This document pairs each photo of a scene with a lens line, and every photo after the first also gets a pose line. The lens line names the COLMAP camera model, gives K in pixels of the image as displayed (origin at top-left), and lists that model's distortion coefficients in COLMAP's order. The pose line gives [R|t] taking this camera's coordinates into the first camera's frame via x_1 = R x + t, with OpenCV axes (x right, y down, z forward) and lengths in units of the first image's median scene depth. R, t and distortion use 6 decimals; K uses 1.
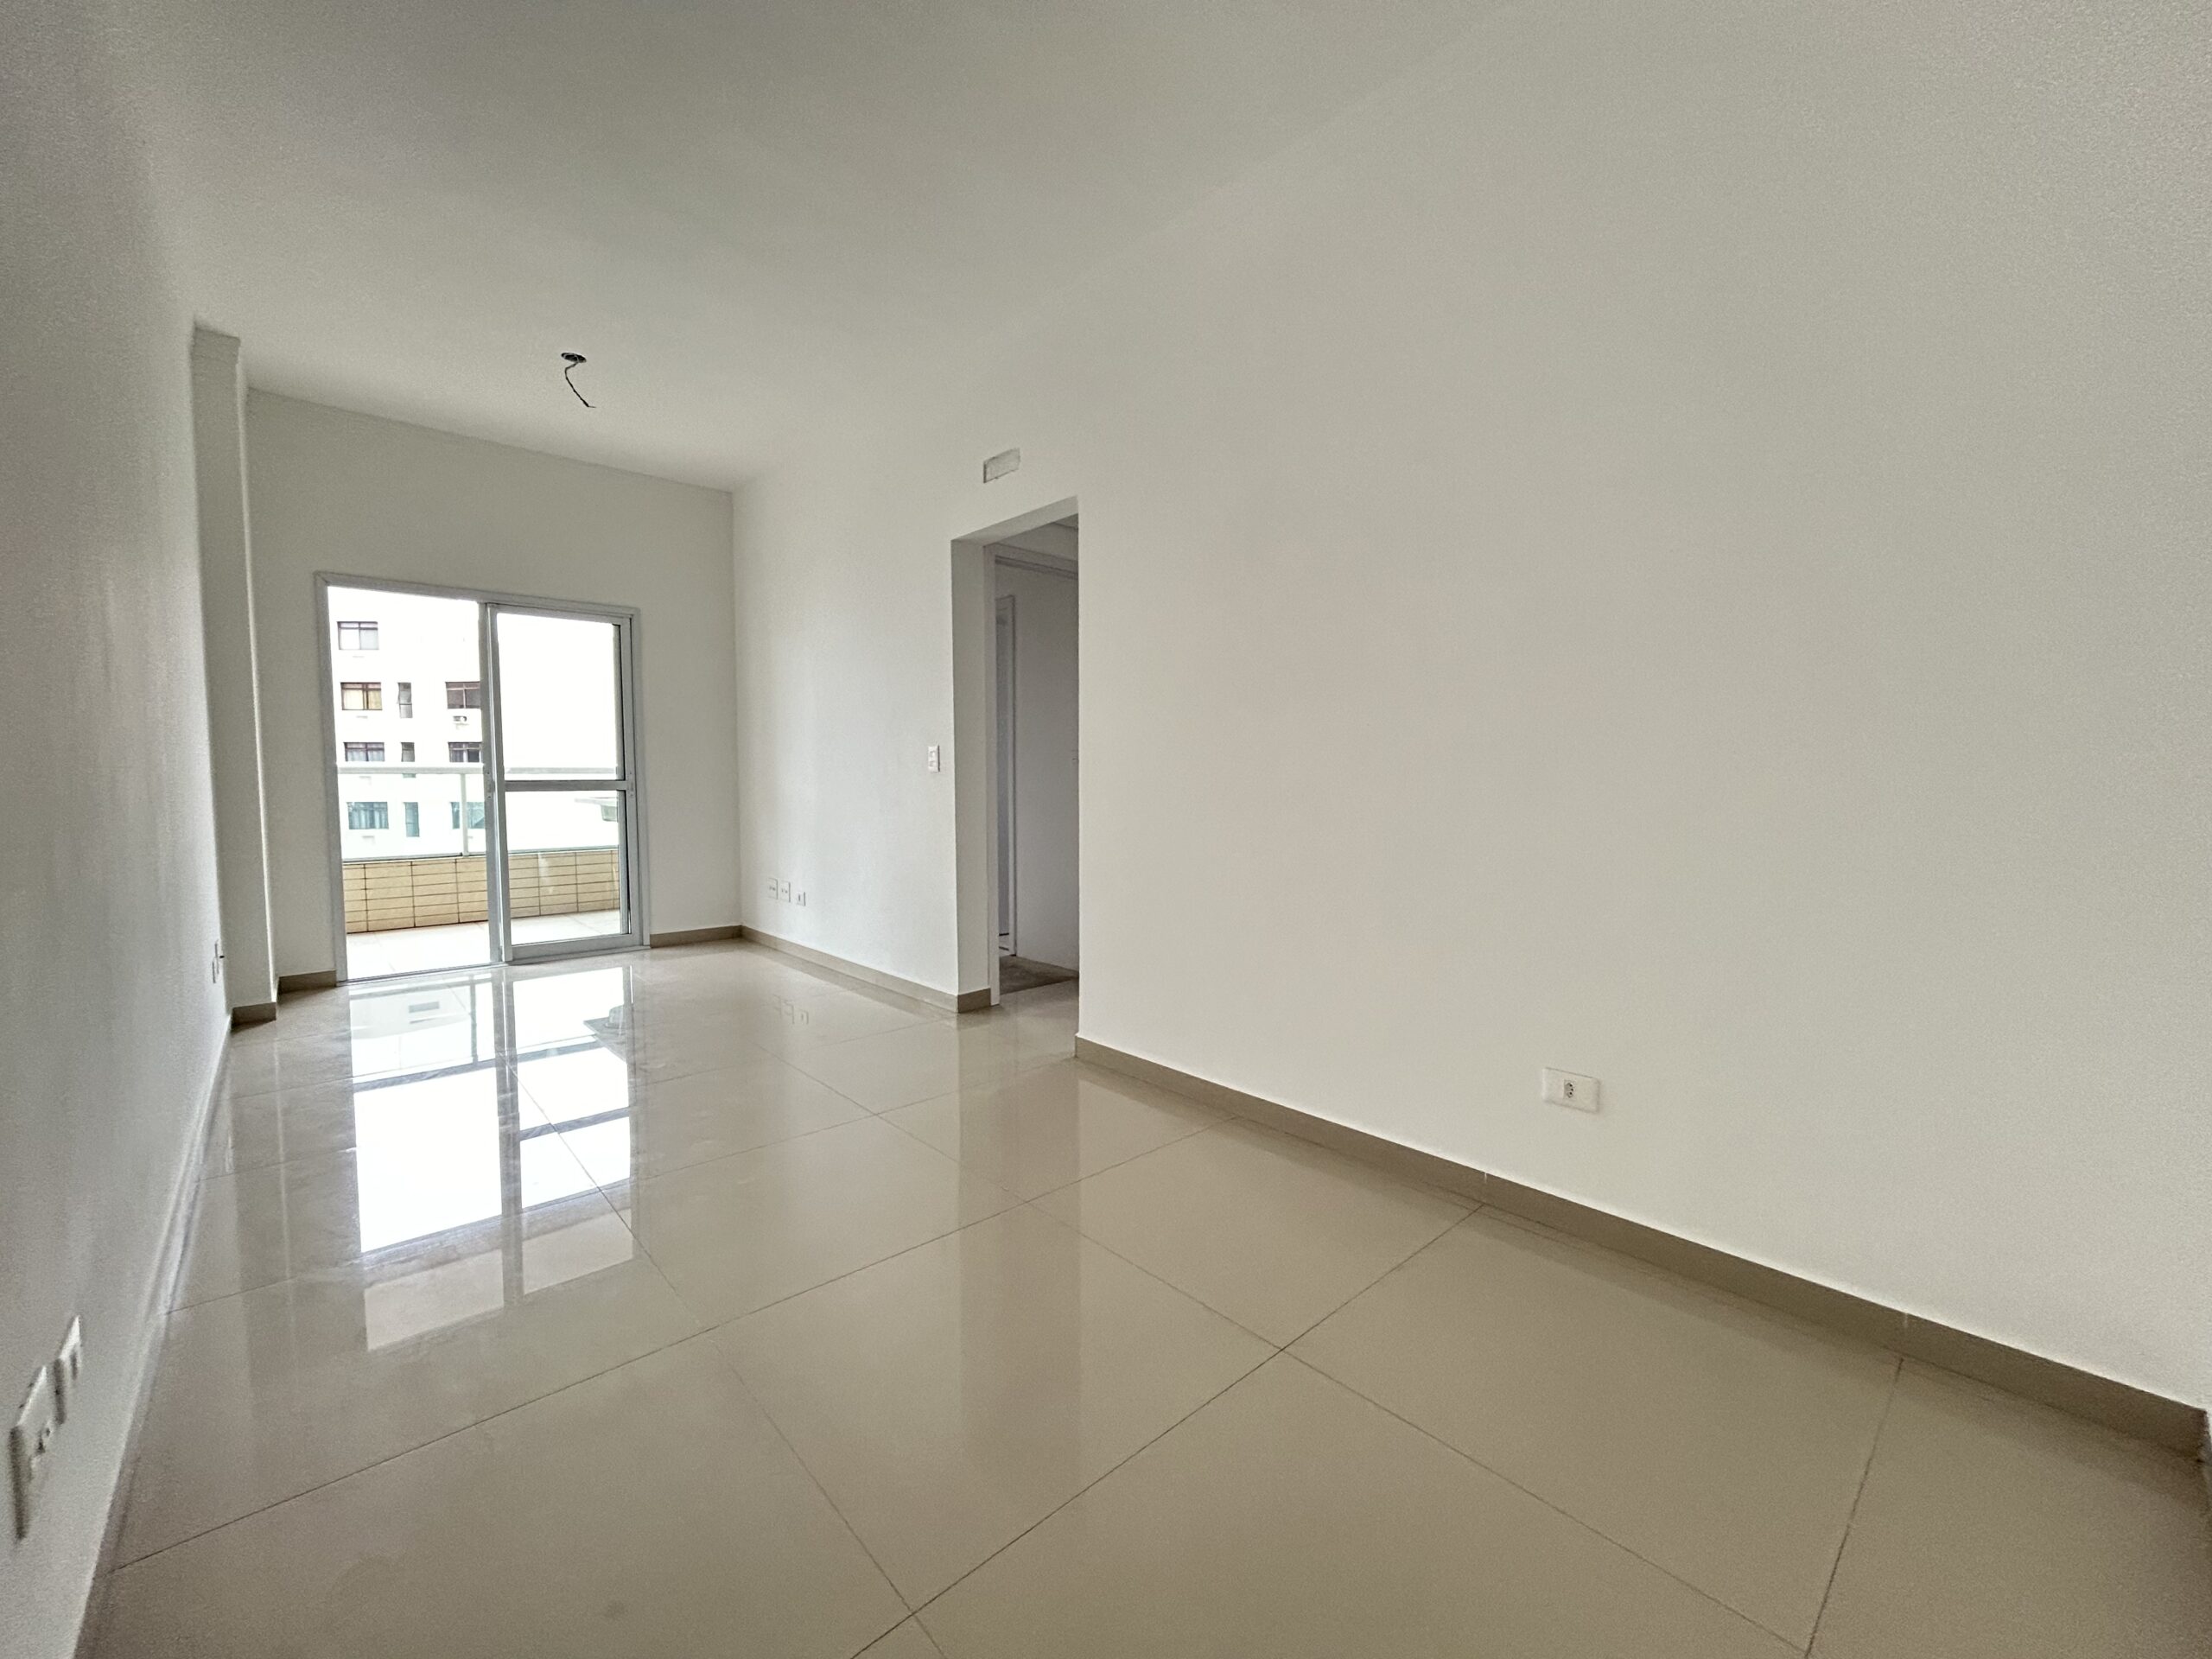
lens RADIAL K [[905.1, 0, 1106.0], [0, 905.1, 829.5], [0, 0, 1]] dist [-0.000560, -0.000063]
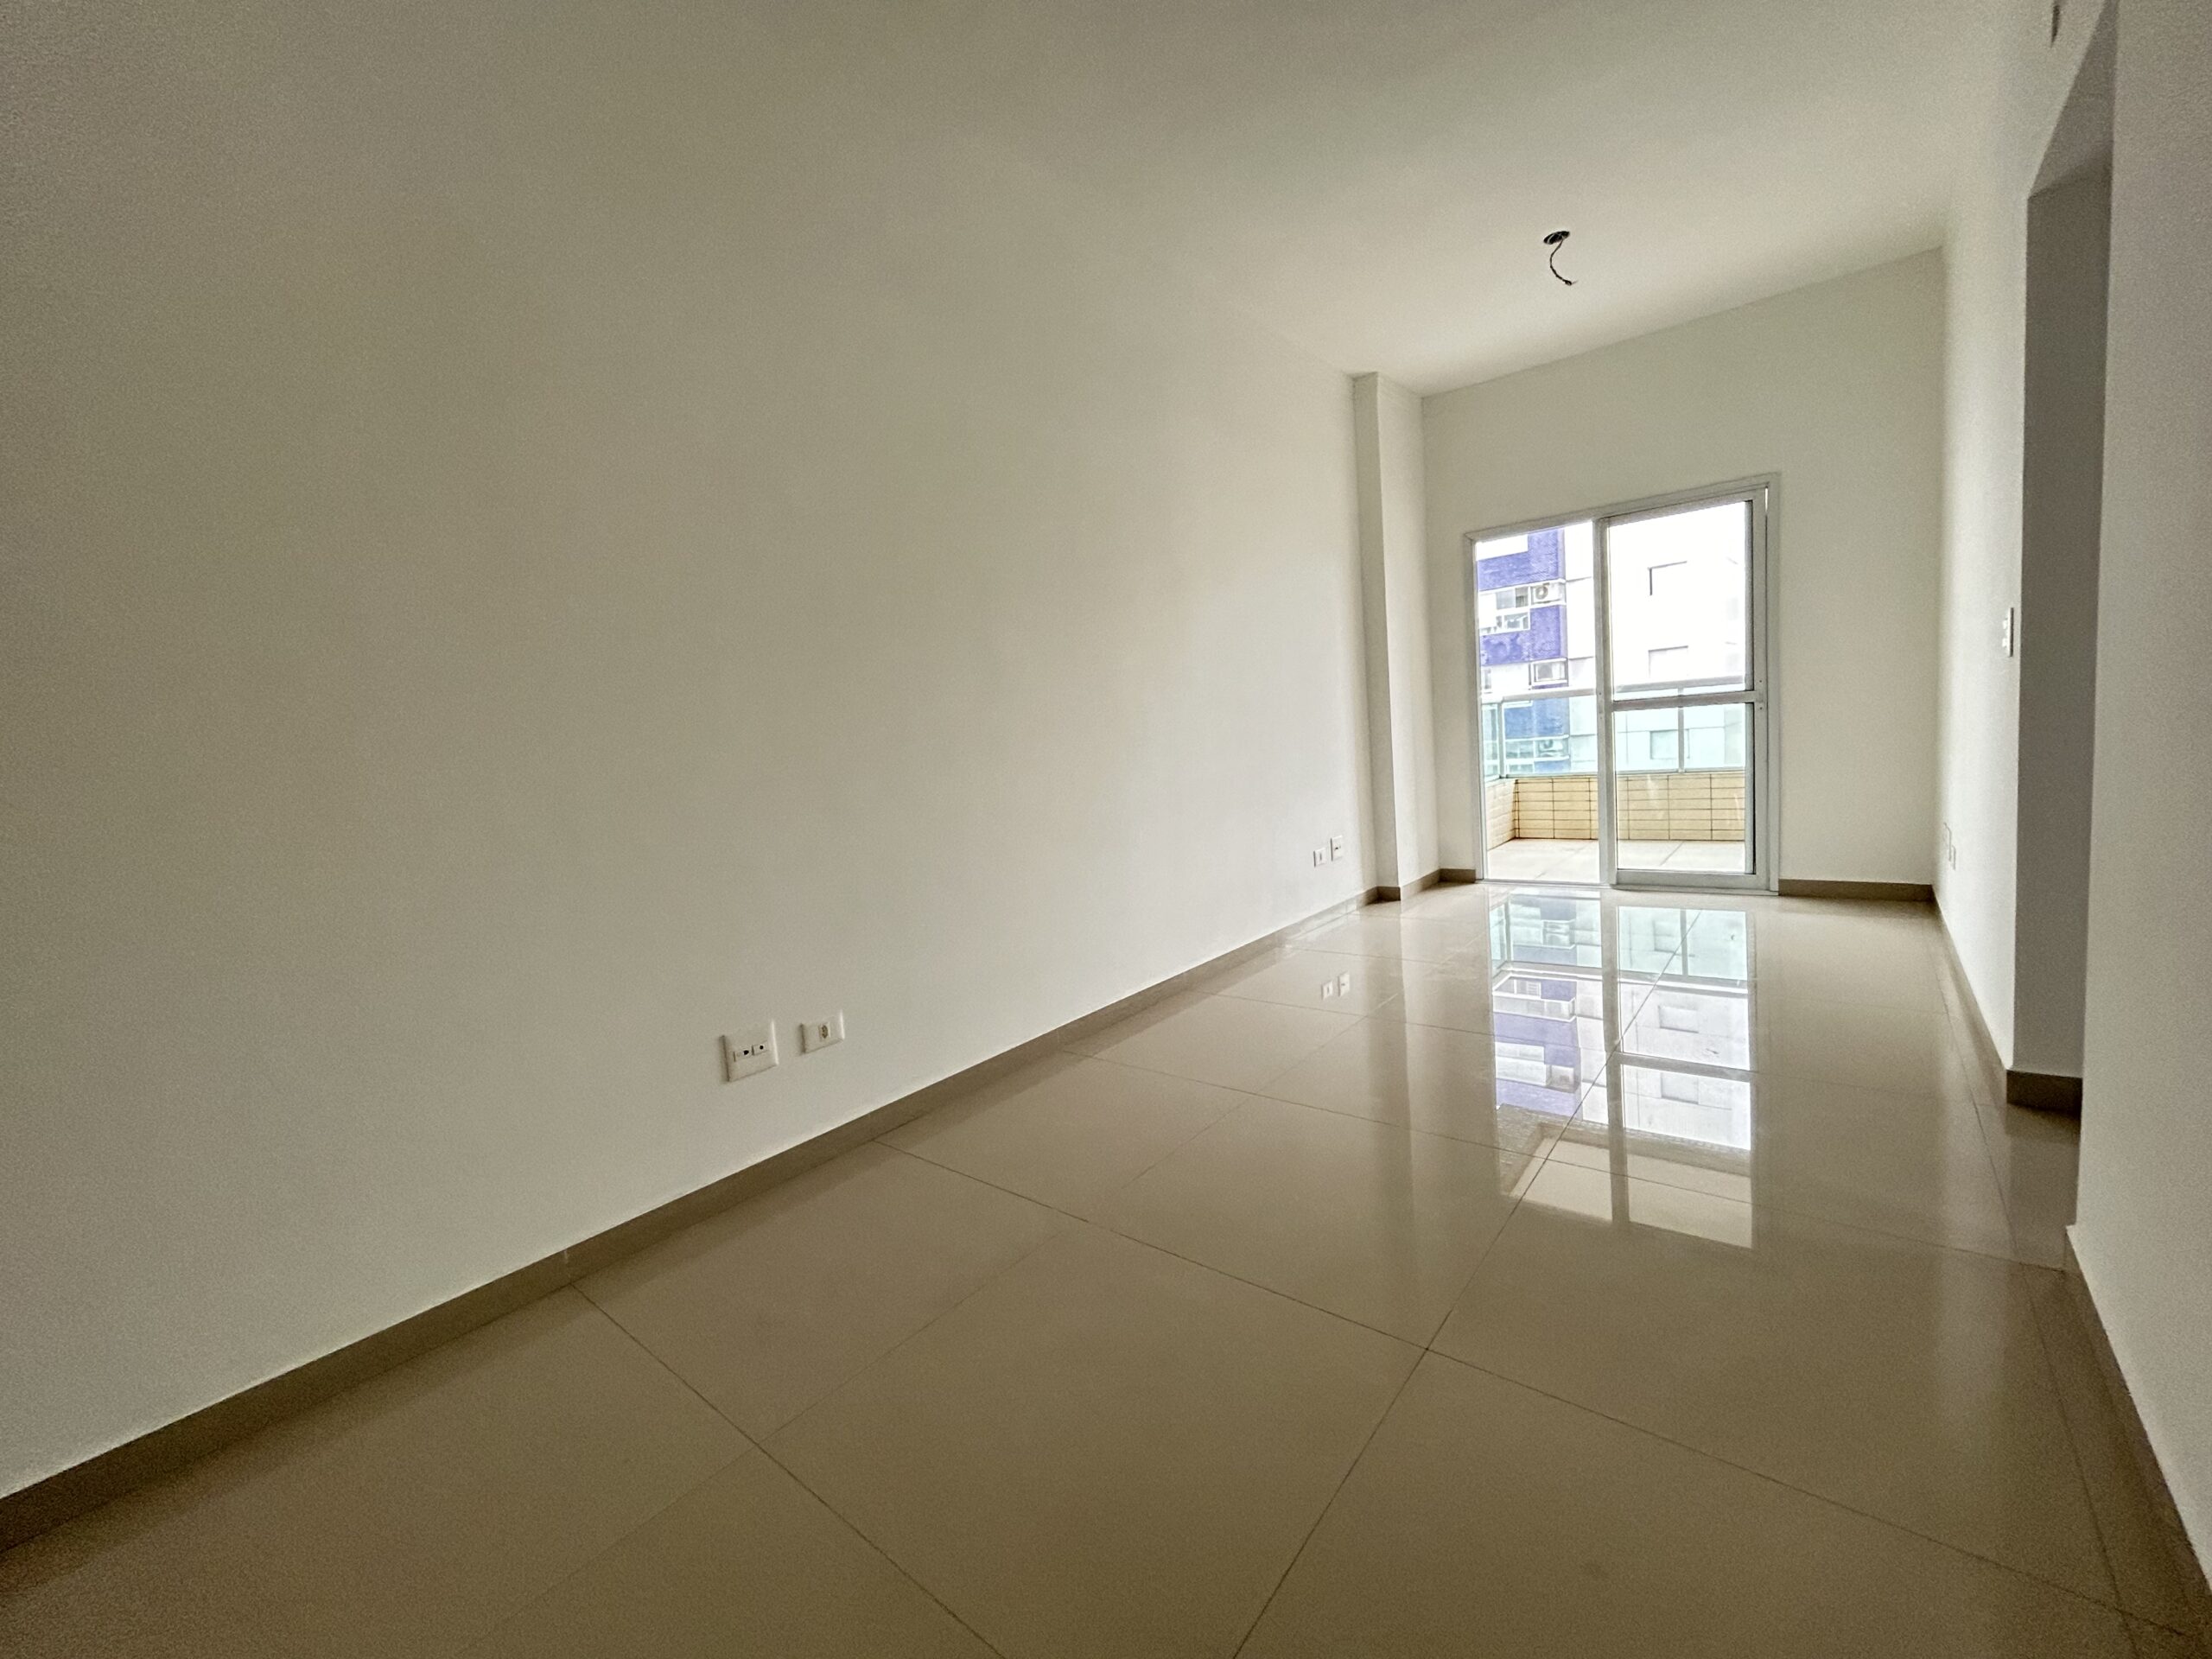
lens RADIAL K [[905.1, 0, 1106.0], [0, 905.1, 829.5], [0, 0, 1]] dist [-0.000560, -0.000063]
pose [[0.116713, 0.097035, -0.988414, 0.233574], [0.010928, 0.995030, 0.098974, -0.015993], [0.993106, -0.022353, 0.115072, 0.310864]]
